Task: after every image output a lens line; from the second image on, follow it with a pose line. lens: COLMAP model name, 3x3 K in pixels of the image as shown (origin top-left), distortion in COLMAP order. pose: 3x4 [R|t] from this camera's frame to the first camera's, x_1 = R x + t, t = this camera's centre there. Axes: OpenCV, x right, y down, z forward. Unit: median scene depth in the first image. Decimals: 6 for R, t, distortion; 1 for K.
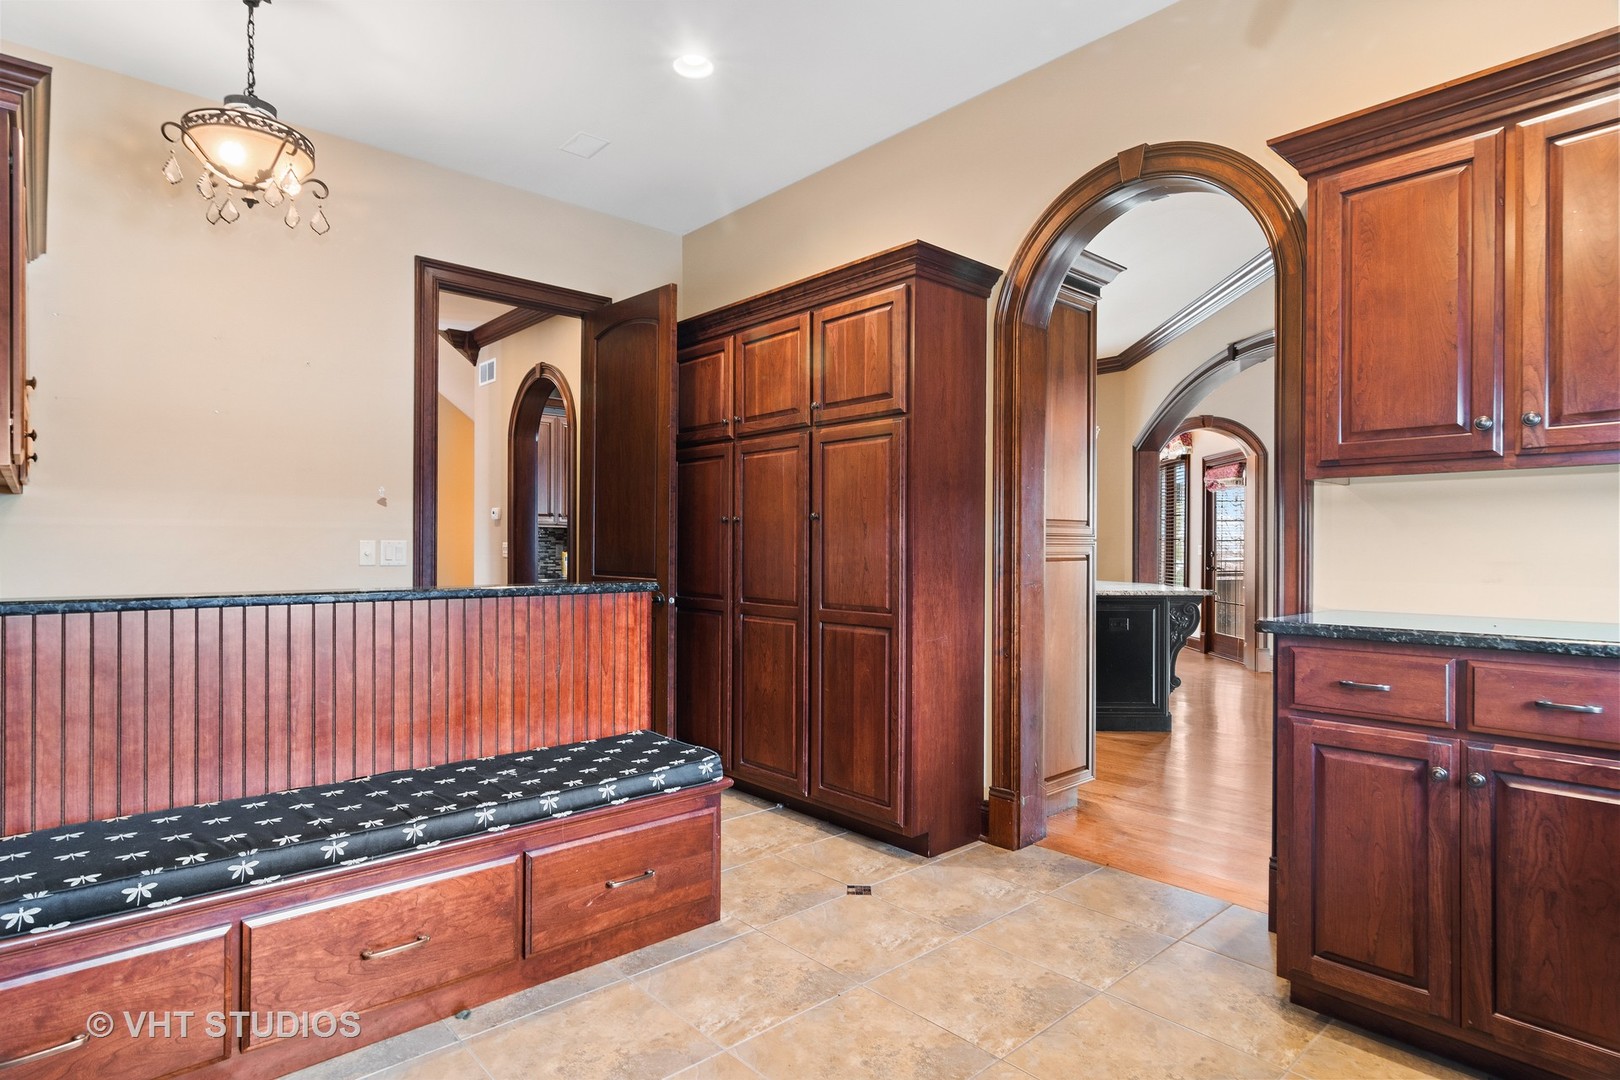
lens RADIAL K [[867.6, 0, 803.2], [0, 867.6, 548.7], [0, 0, 1]] dist [0.001959, 0.000328]
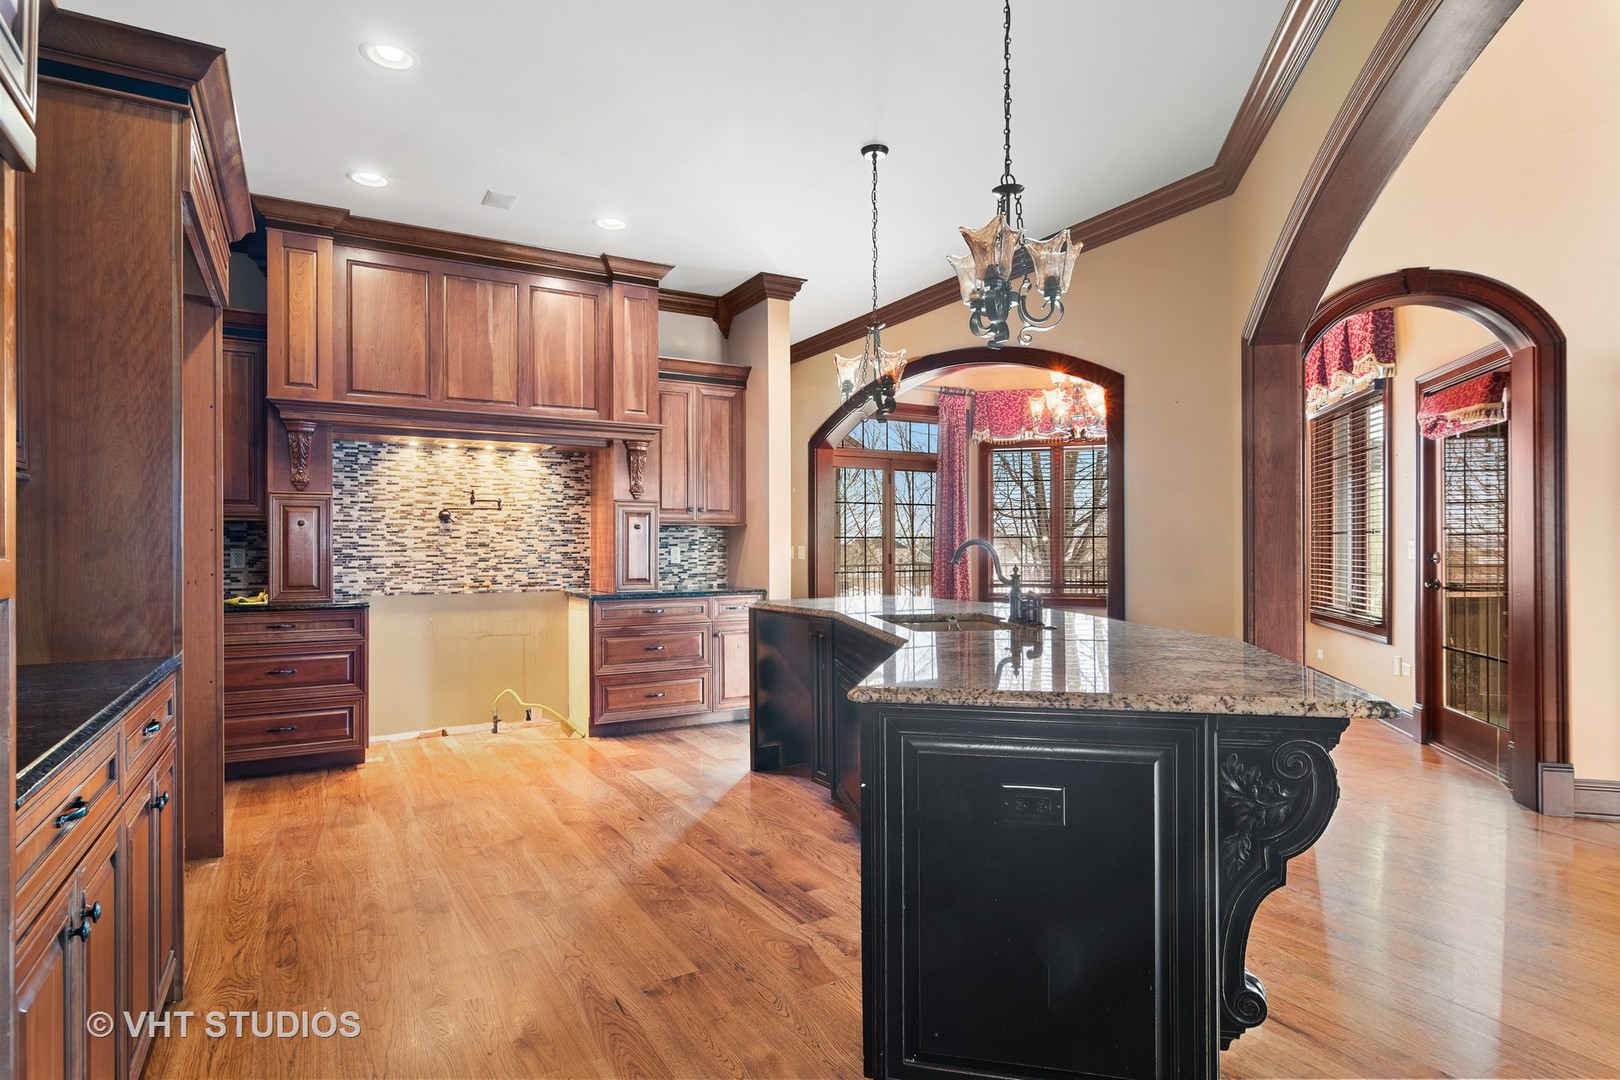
lens RADIAL K [[867.6, 0, 794.7], [0, 867.6, 547.7], [0, 0, 1]] dist [0.001959, 0.000328]
pose [[0.976963, -0.009689, -0.213191, 0.204177], [0.008827, 0.999949, -0.004997, -0.000542], [0.213228, 0.003000, 0.976998, 0.404161]]
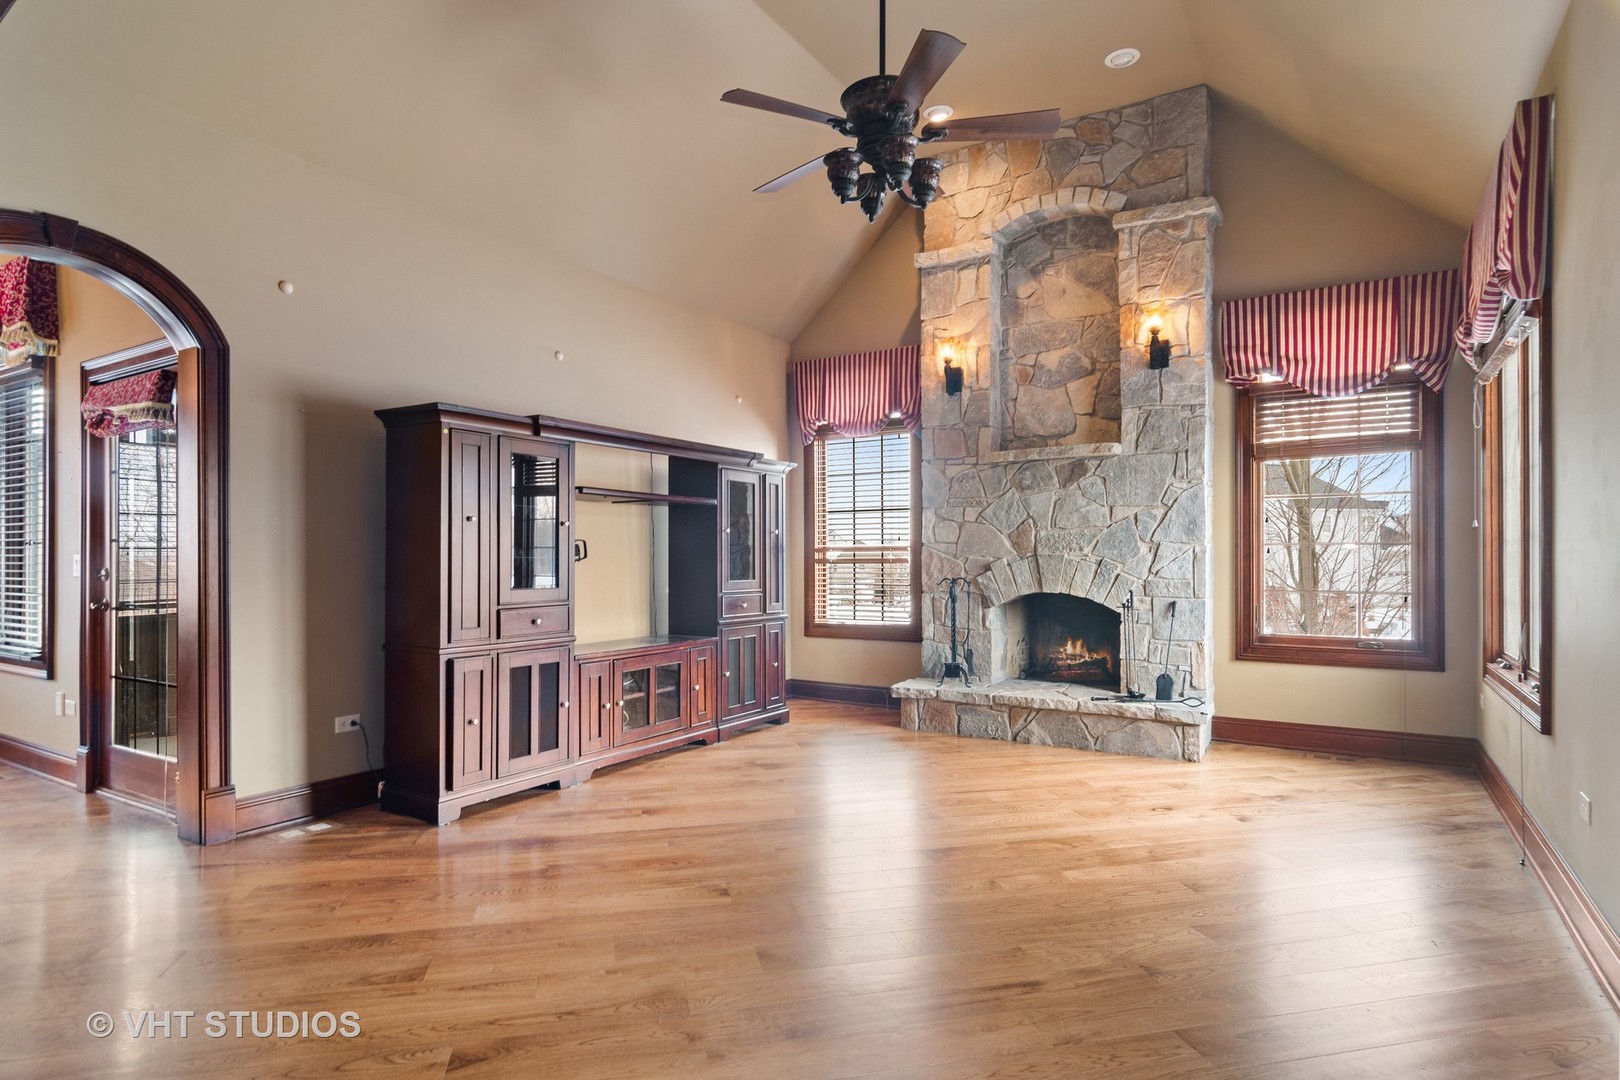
lens RADIAL K [[867.6, 0, 797.6], [0, 867.6, 552.3], [0, 0, 1]] dist [0.001959, 0.000328]
pose [[0.491765, -0.002111, 0.870725, 0.255688], [0.007362, 0.999971, -0.001734, -0.001635], [-0.870697, 0.007263, 0.491767, 0.462650]]
